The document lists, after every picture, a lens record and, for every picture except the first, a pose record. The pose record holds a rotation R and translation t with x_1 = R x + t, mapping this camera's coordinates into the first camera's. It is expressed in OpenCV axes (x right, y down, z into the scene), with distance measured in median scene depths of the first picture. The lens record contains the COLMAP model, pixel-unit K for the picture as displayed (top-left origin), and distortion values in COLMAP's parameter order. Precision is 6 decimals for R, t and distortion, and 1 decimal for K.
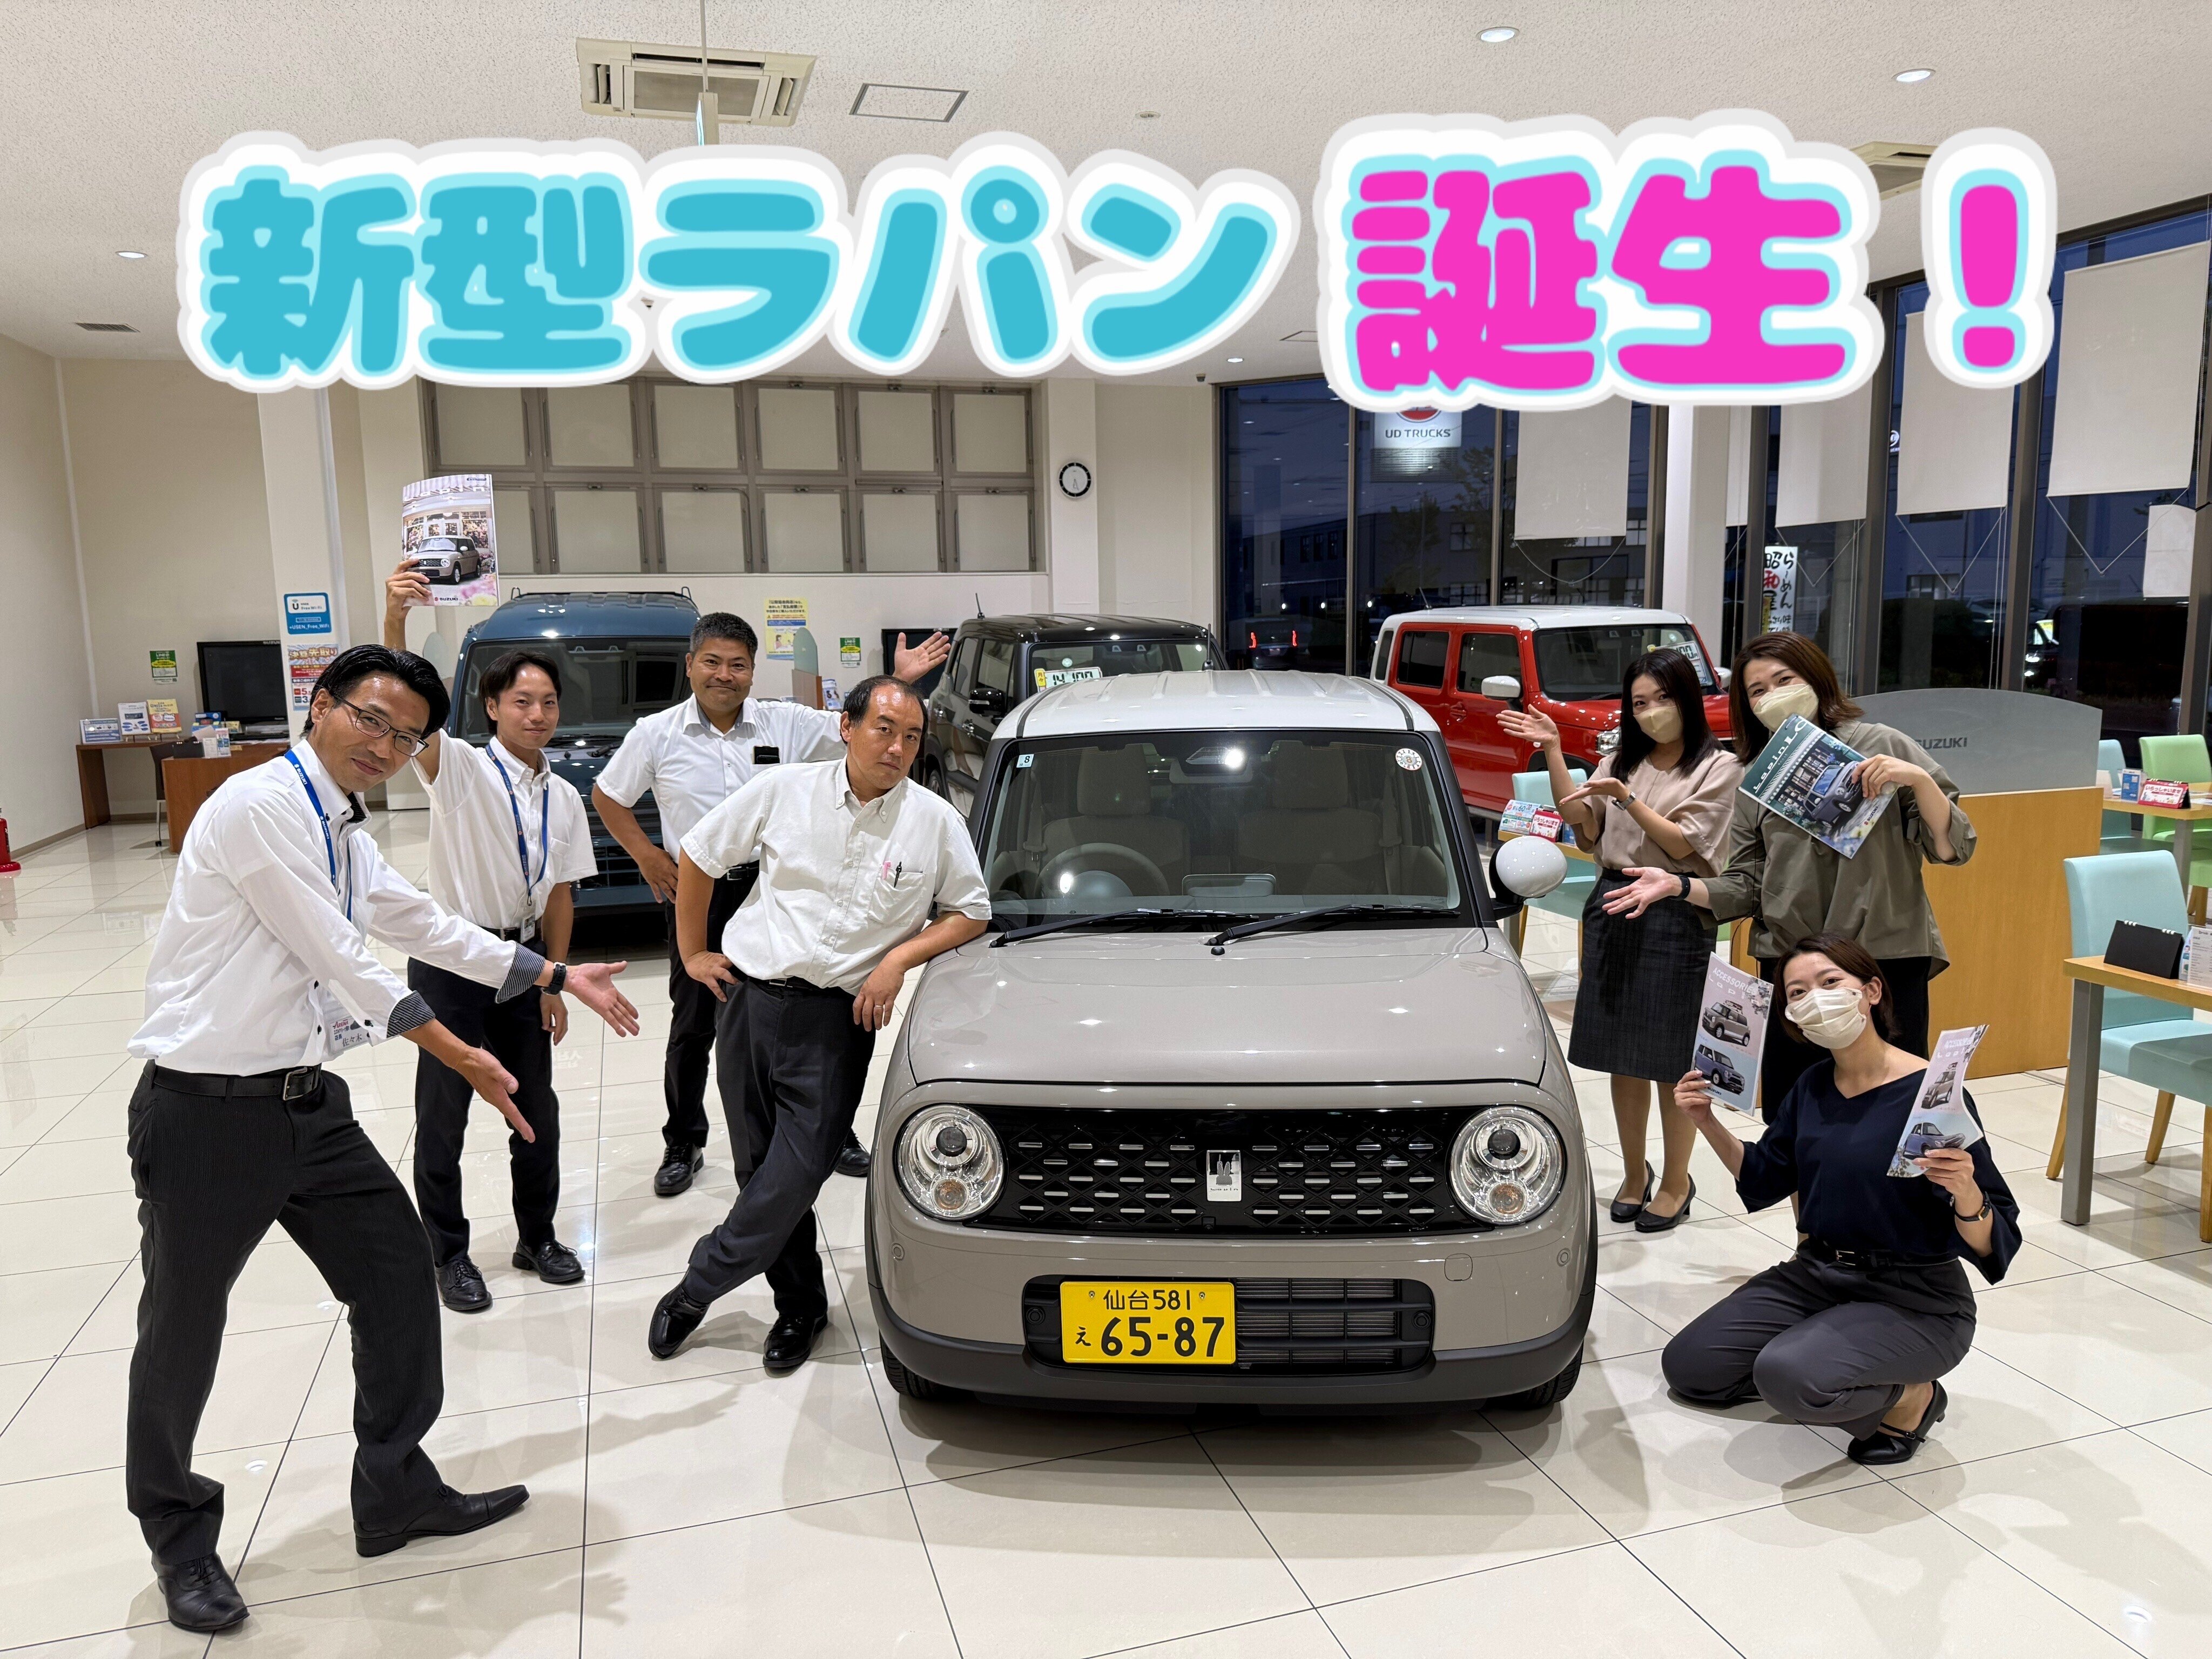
lens RADIAL K [[1547.4, 0, 1094.0], [0, 1547.4, 816.4], [0, 0, 1]] dist [0.039109, -0.003278]
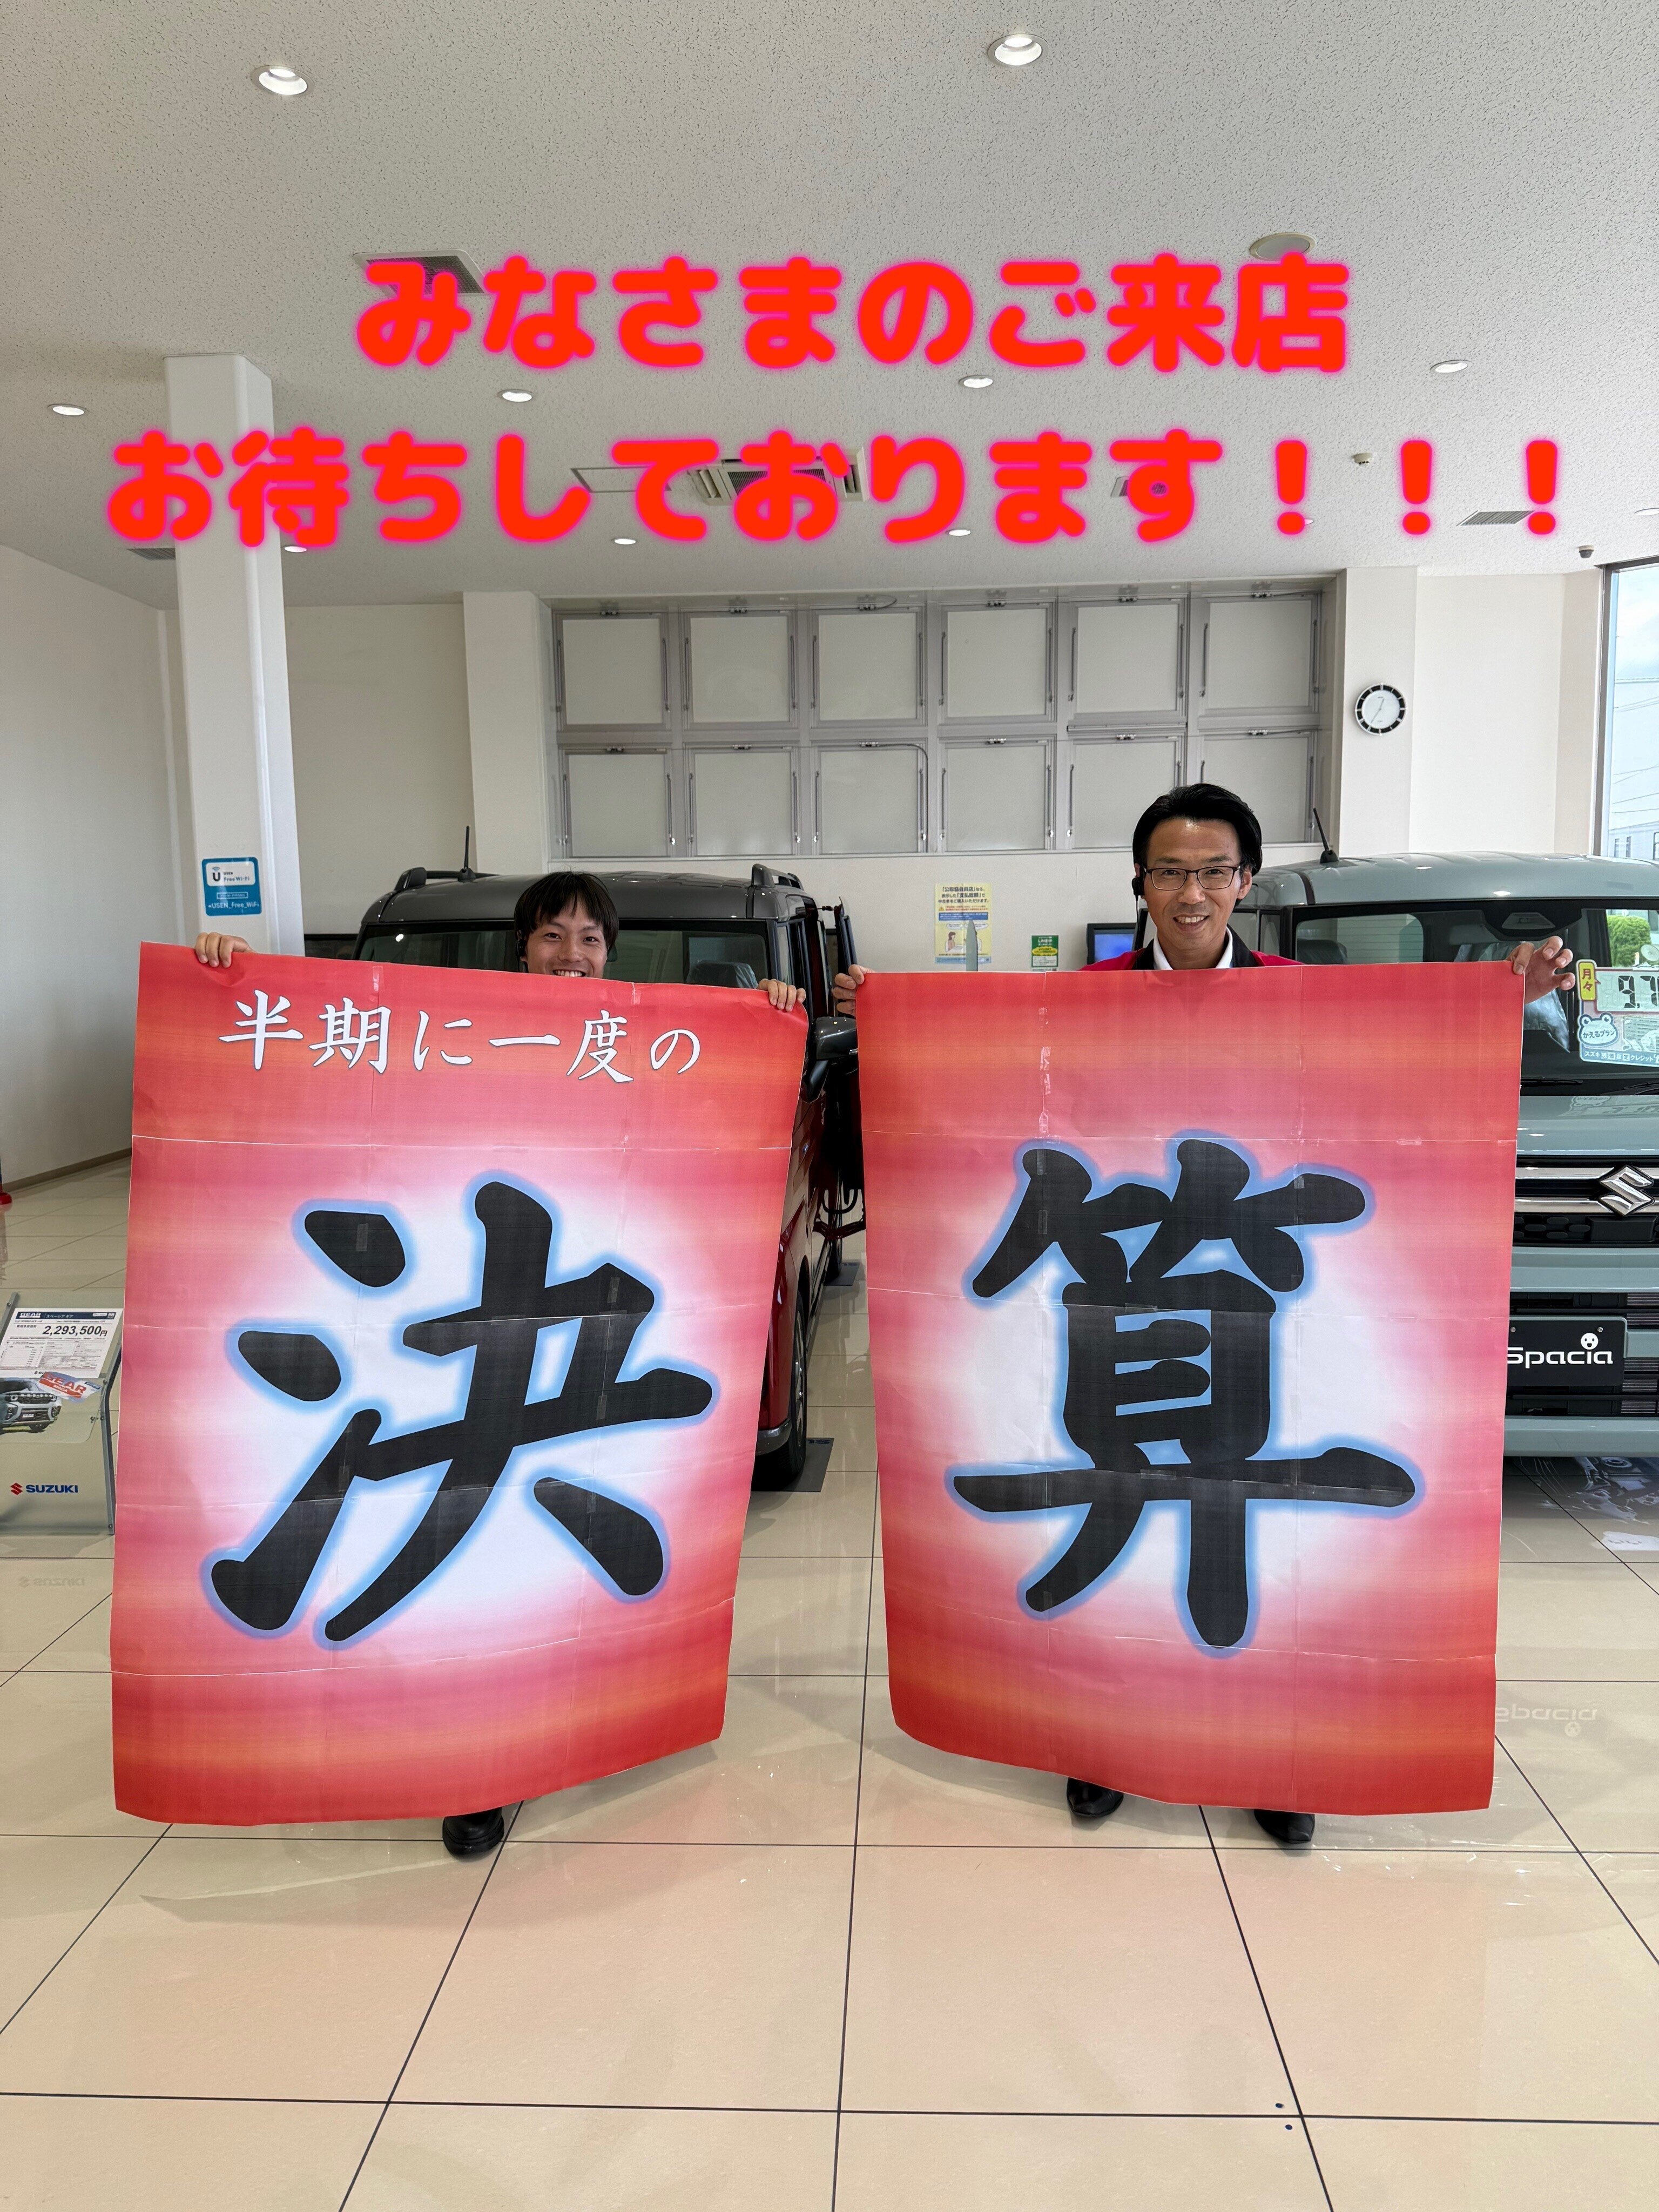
lens RADIAL K [[1547.4, 0, 831.1], [0, 1547.4, 1112.6], [0, 0, 1]] dist [0.039109, -0.003278]
pose [[0.940120, 0.045139, -0.337841, 0.000601], [-0.048952, 0.998797, -0.002770, -0.033666], [0.337309, 0.019142, 0.941199, 0.376538]]
